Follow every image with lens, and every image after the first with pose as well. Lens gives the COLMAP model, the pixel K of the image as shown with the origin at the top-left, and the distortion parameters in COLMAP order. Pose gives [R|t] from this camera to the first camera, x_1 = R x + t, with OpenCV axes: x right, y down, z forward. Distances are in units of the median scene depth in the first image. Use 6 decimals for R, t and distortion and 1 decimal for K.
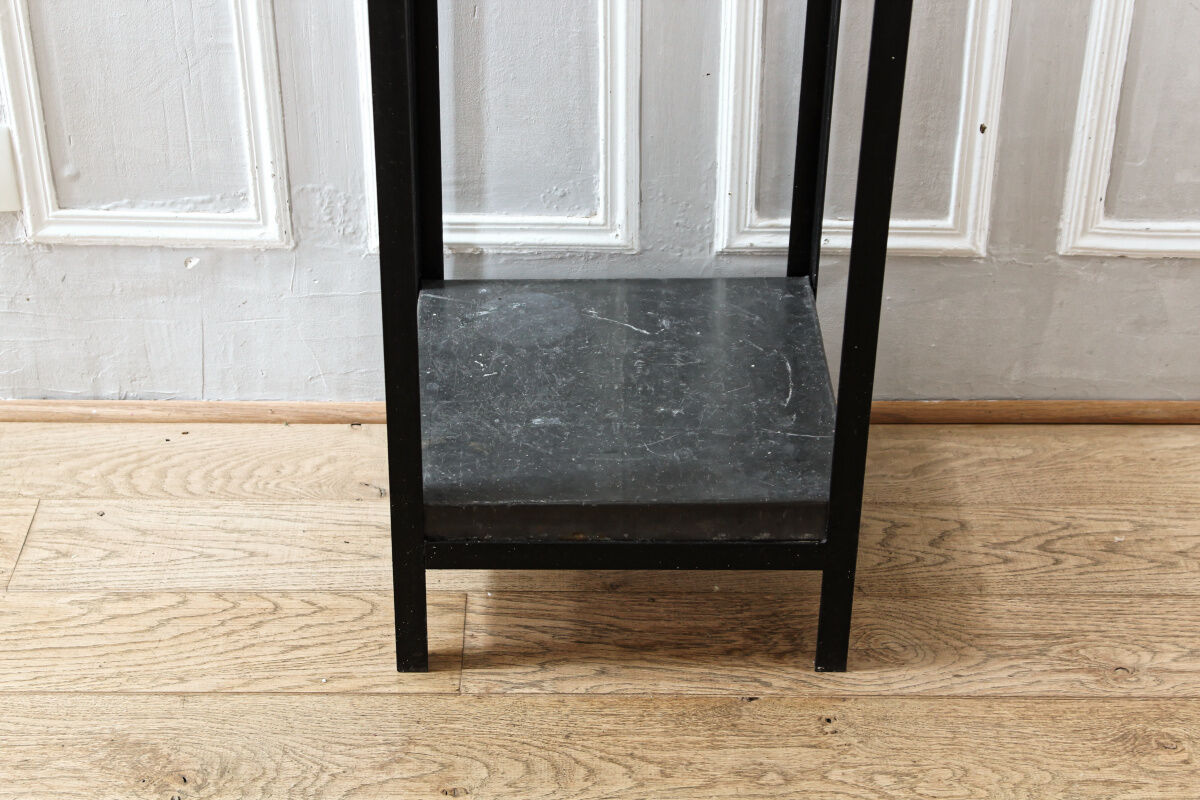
lens RADIAL K [[2114.4, 0, 599.8], [0, 2114.4, 401.2], [0, 0, 1]] dist [-0.041590, 0.000000]
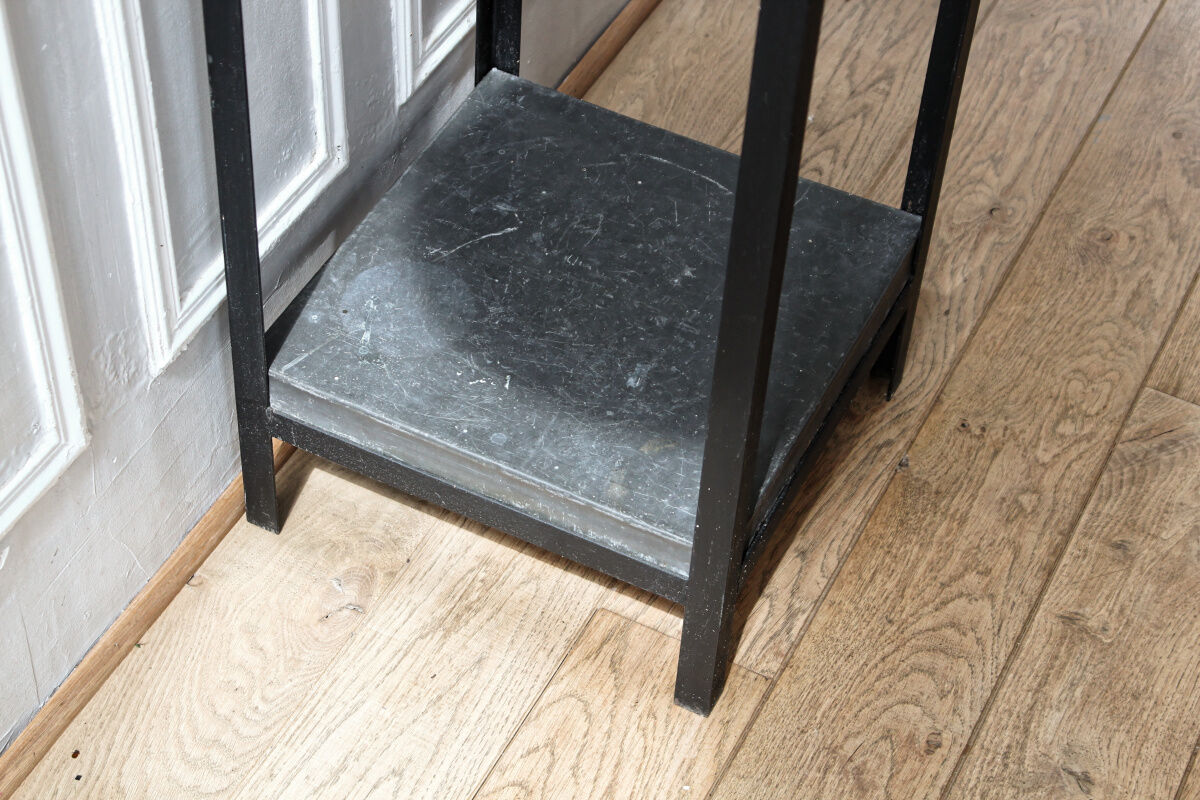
lens RADIAL K [[2330.5, 0, 599.8], [0, 2330.5, 399.4], [0, 0, 1]] dist [-0.024545, 0.000000]
pose [[0.464114, -0.633355, 0.619241, -0.598208], [0.442366, 0.771403, 0.457438, -0.403578], [-0.767405, 0.061627, 0.638194, 0.432882]]
